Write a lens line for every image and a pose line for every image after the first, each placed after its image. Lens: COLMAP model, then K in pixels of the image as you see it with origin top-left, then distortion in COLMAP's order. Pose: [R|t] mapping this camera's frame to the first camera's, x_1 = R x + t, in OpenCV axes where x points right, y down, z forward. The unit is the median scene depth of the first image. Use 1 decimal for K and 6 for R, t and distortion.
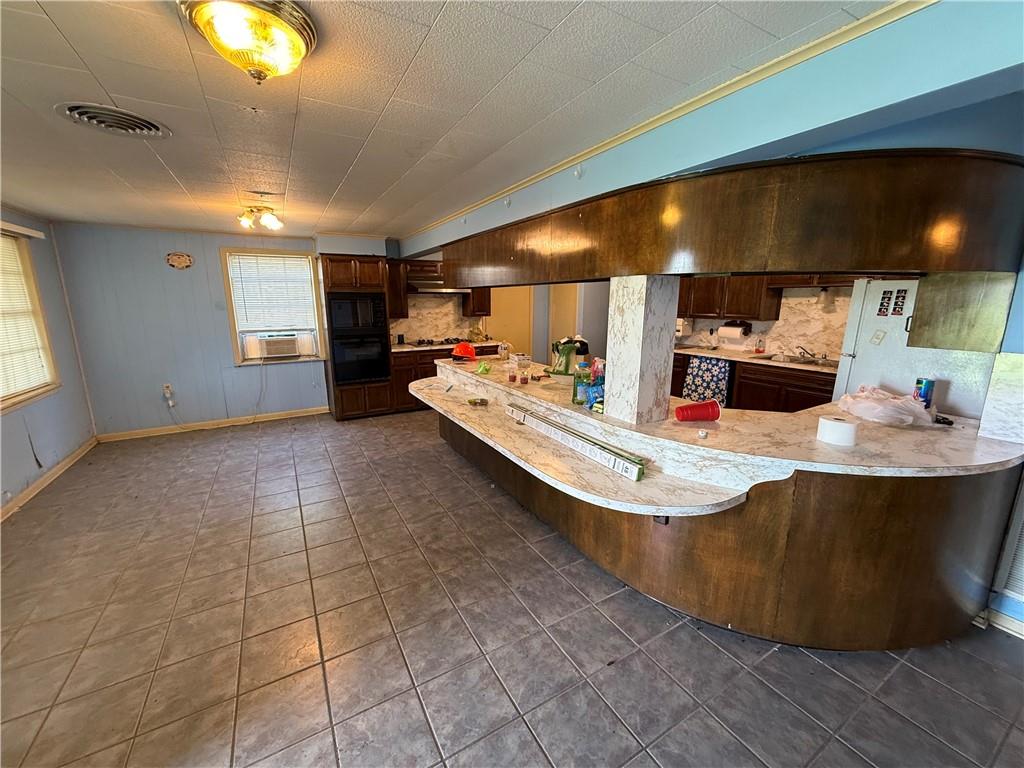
lens RADIAL K [[408.2, 0, 509.6], [0, 408.2, 384.4], [0, 0, 1]] dist [-0.001568, 0.000081]
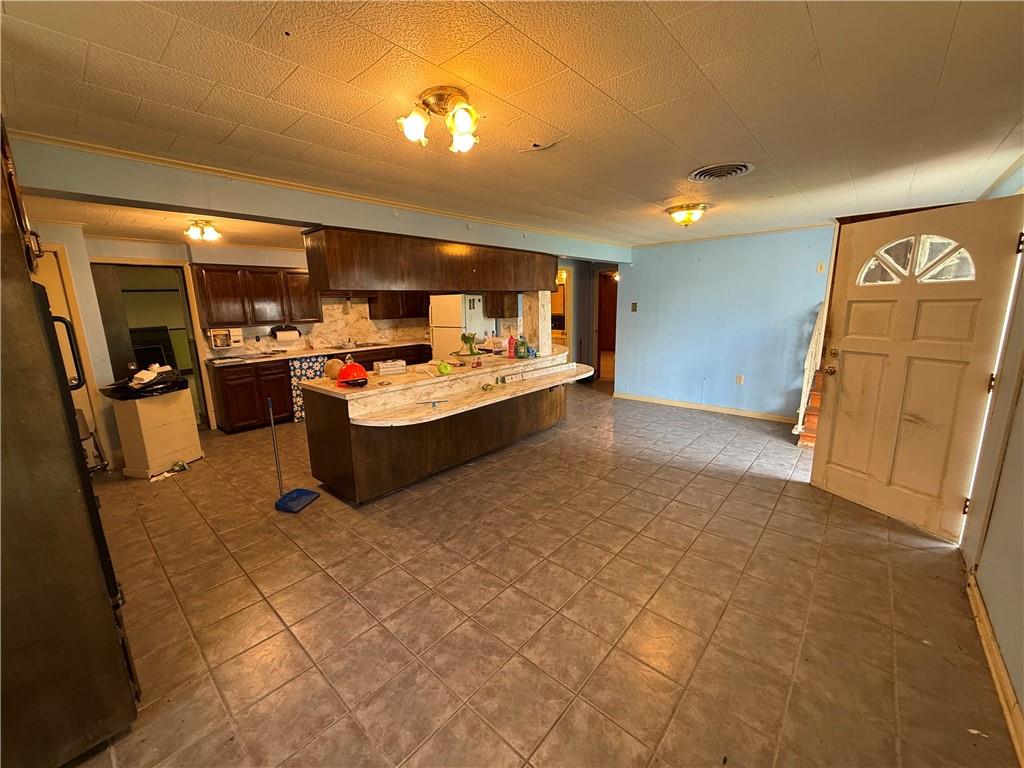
lens RADIAL K [[408.2, 0, 508.2], [0, 408.2, 384.1], [0, 0, 1]] dist [-0.001568, 0.000081]
pose [[-0.319563, -0.178212, 0.930656, -0.868337], [0.215209, 0.942838, 0.254443, -0.184694], [-0.922802, 0.281596, -0.262944, 0.899996]]
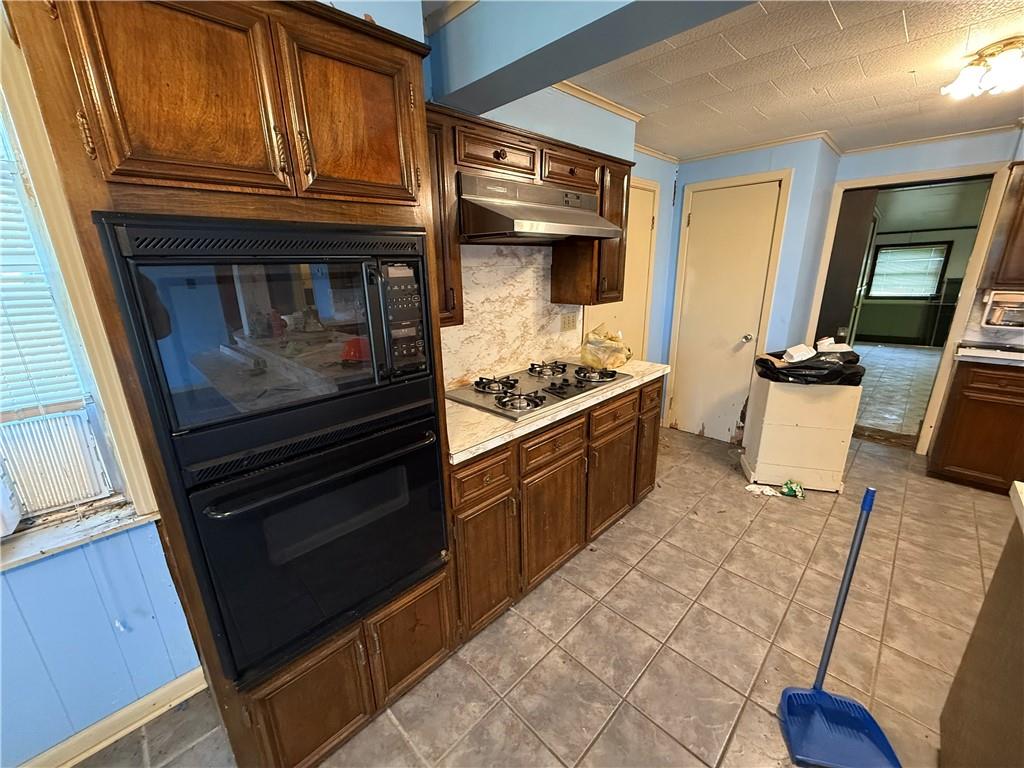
lens RADIAL K [[408.2, 0, 508.9], [0, 408.2, 383.7], [0, 0, 1]] dist [-0.001568, 0.000081]
pose [[0.965800, -0.091090, 0.242762, -0.379854], [0.072502, 0.993786, 0.084453, -0.182942], [-0.248946, -0.063964, 0.966403, 0.901262]]
